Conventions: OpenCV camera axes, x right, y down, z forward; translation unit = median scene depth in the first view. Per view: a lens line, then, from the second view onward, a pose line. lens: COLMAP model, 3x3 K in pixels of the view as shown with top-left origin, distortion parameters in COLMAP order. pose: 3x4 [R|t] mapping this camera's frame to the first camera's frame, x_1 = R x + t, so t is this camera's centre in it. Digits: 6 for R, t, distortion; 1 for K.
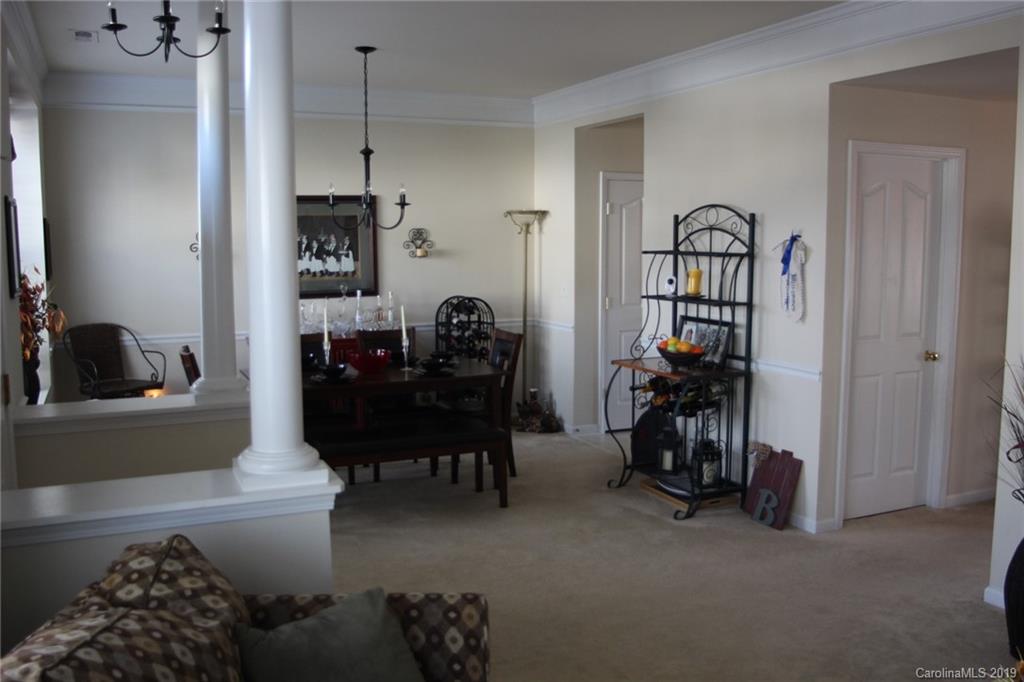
lens RADIAL K [[902.9, 0, 515.0], [0, 902.9, 343.4], [0, 0, 1]] dist [-0.130457, 0.083604]
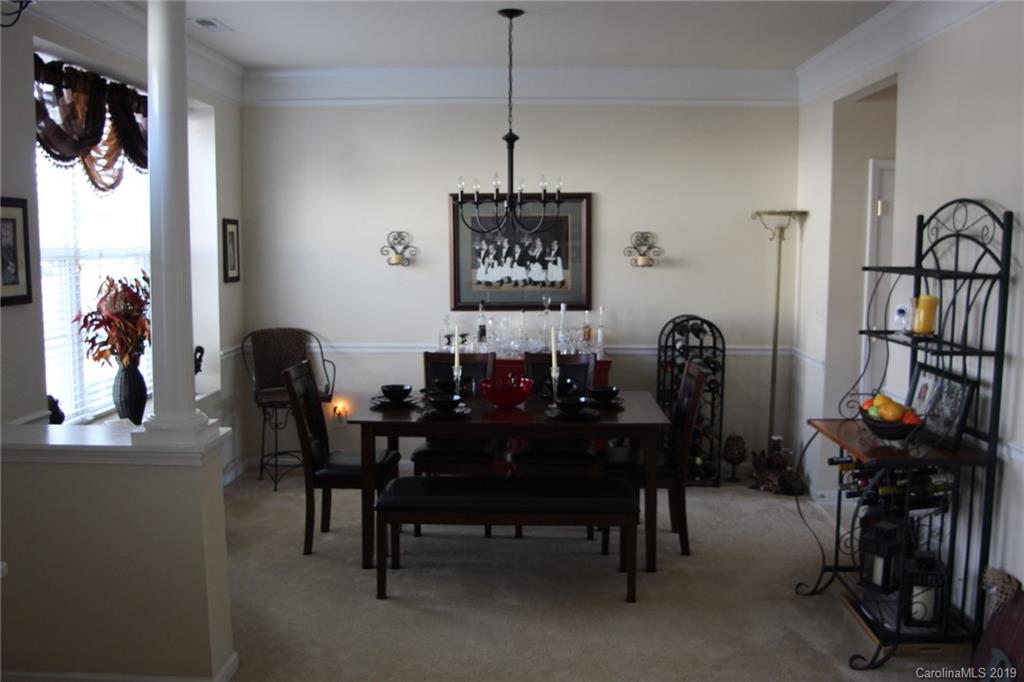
lens RADIAL K [[902.9, 0, 510.7], [0, 902.9, 339.9], [0, 0, 1]] dist [-0.130457, 0.083604]
pose [[0.895856, 0.054864, -0.440945, 0.201200], [-0.057806, 0.998305, 0.006769, -0.034387], [0.440569, 0.019425, 0.897509, 0.260129]]
